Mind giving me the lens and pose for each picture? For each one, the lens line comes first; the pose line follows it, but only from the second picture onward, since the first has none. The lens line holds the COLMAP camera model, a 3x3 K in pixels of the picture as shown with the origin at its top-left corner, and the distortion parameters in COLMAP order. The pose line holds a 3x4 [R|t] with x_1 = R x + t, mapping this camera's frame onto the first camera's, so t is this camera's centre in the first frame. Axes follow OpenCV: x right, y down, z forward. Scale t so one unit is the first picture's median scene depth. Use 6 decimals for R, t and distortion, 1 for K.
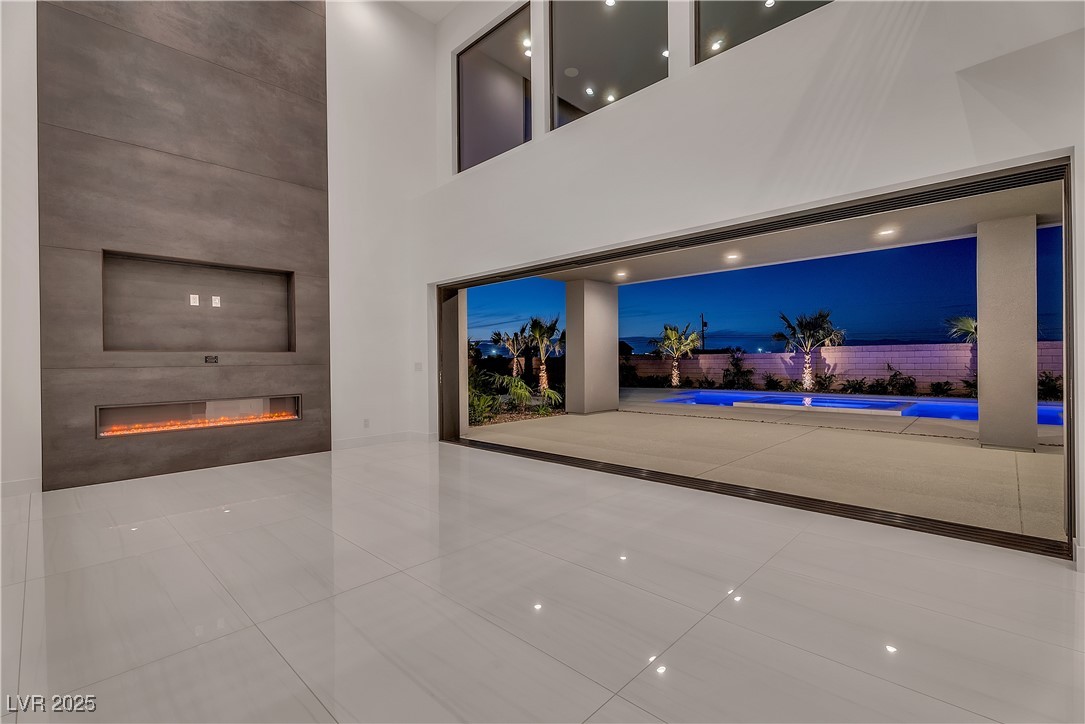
lens RADIAL K [[493.5, 0, 542.5], [0, 493.5, 362.0], [0, 0, 1]] dist [0.020598, -0.000457]
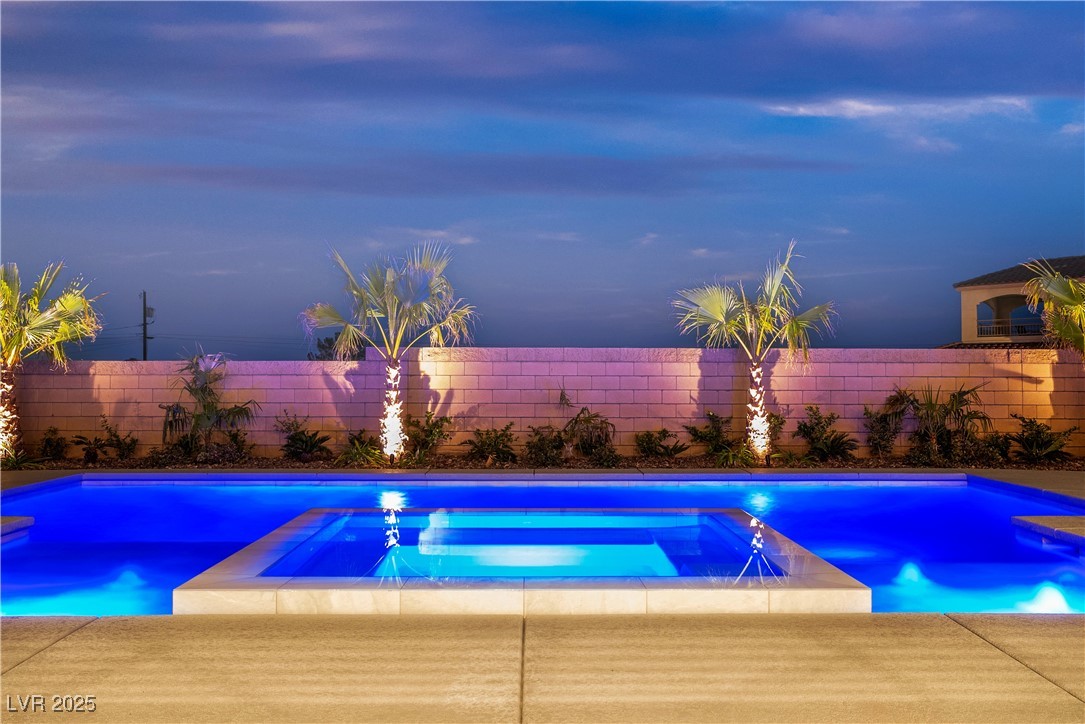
lens RADIAL K [[792.5, 0, 542.5], [0, 792.5, 362.0], [0, 0, 1]] dist [-0.003471, -0.003050]
pose [[0.716643, 0.026453, 0.696939, 0.193313], [-0.007406, 0.999513, -0.030321, -0.000344], [-0.697401, 0.016568, 0.716489, 0.484091]]
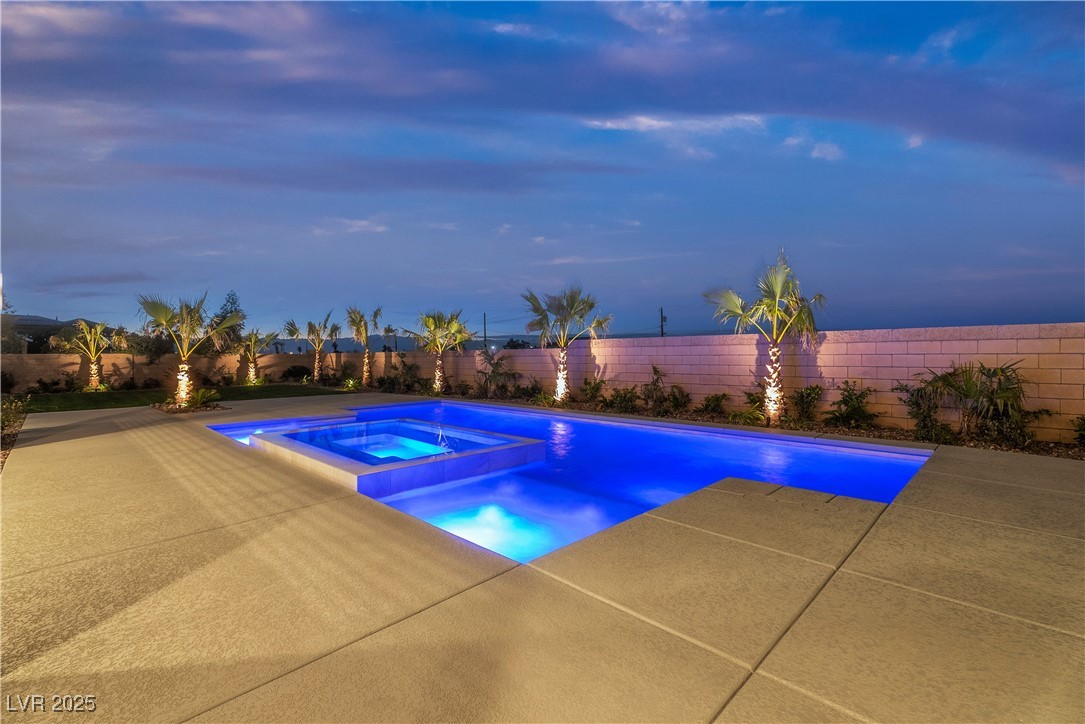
lens RADIAL K [[482.4, 0, 542.5], [0, 482.4, 362.0], [0, 0, 1]] dist [0.003548, -0.000573]
pose [[0.999862, 0.004814, -0.015869, 0.510749], [-0.004667, 0.999946, 0.009315, -0.005505], [0.015913, -0.009239, 0.999831, 0.334402]]
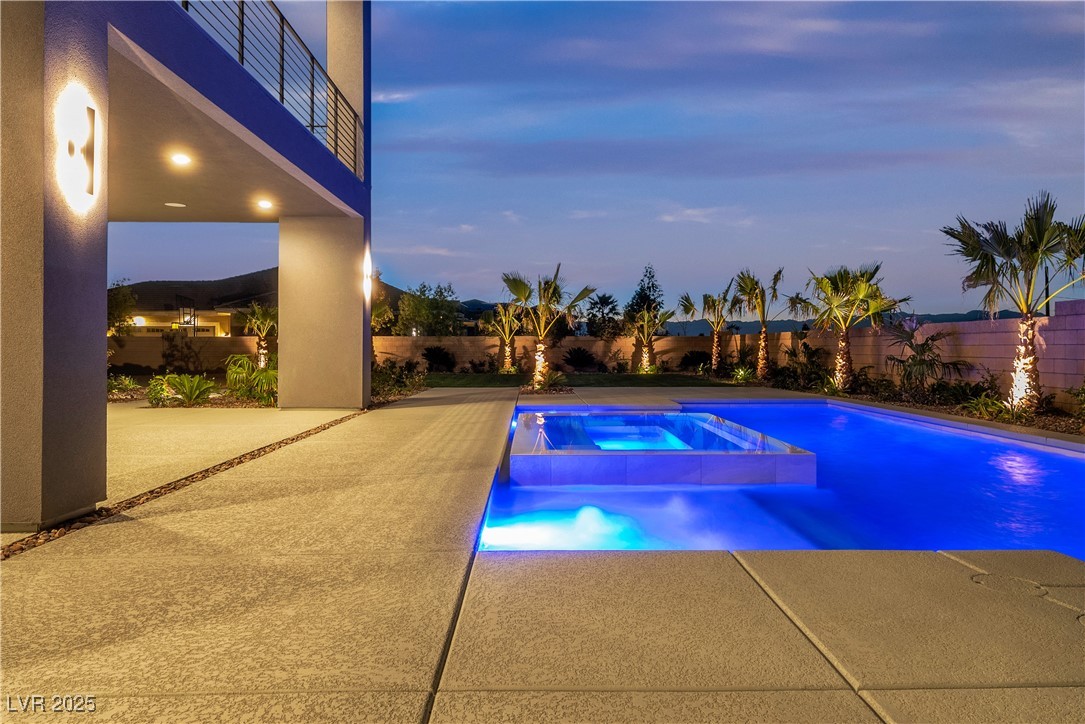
lens RADIAL K [[687.1, 0, 533.8], [0, 687.1, 343.0], [0, 0, 1]] dist [-0.005791, -0.000700]
pose [[0.690377, 0.005764, -0.723427, 0.643886], [-0.007930, 0.999968, 0.000399, 0.004745], [0.723407, 0.005462, 0.690400, 0.372191]]
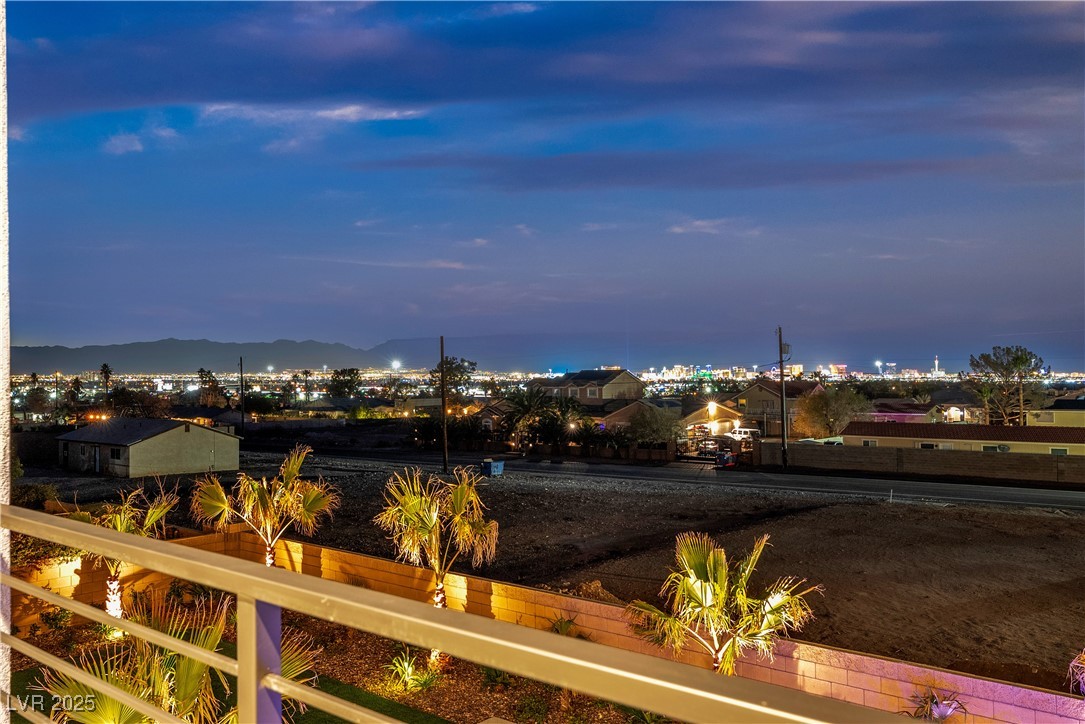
lens RADIAL K [[882.8, 0, 542.5], [0, 882.8, 362.0], [0, 0, 1]] dist [0.000113, 0.000289]
pose [[0.998552, 0.001982, 0.053752, 0.162373], [-0.000939, 0.999811, -0.019427, -0.206345], [-0.053781, 0.019349, 0.998365, 0.568349]]
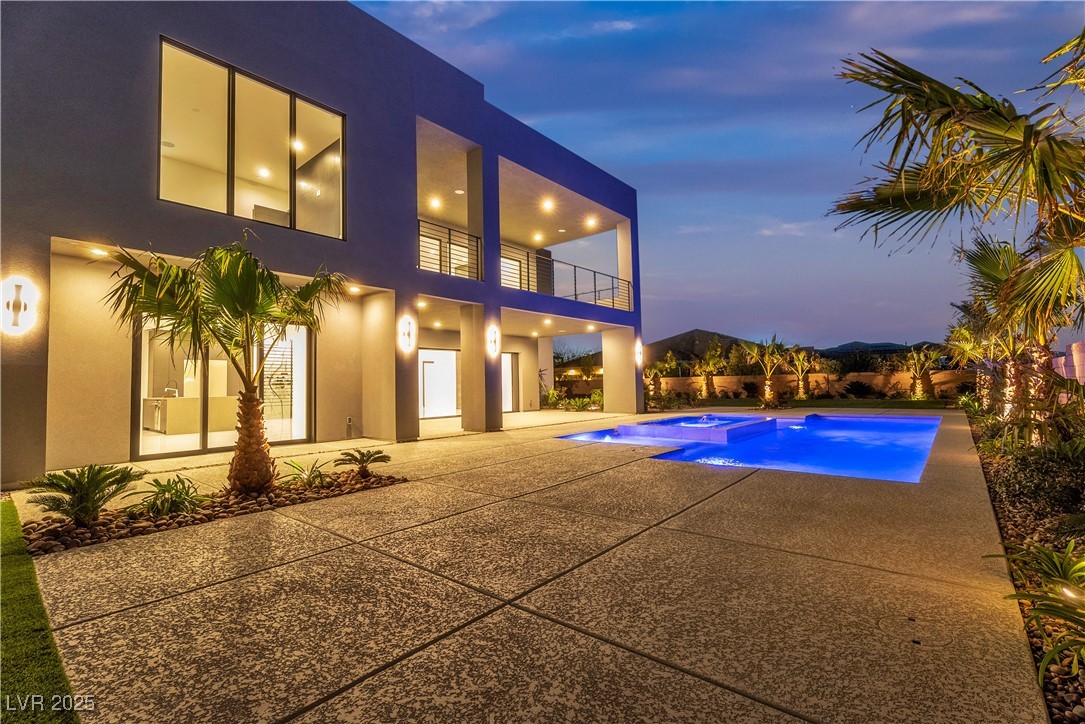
lens RADIAL K [[482.4, 0, 542.5], [0, 482.4, 362.0], [0, 0, 1]] dist [0.003548, -0.000573]
pose [[0.051738, -0.039207, -0.997891, 1.025631], [0.017154, 0.999117, -0.038366, -0.002572], [0.998513, -0.015132, 0.052365, 0.452717]]
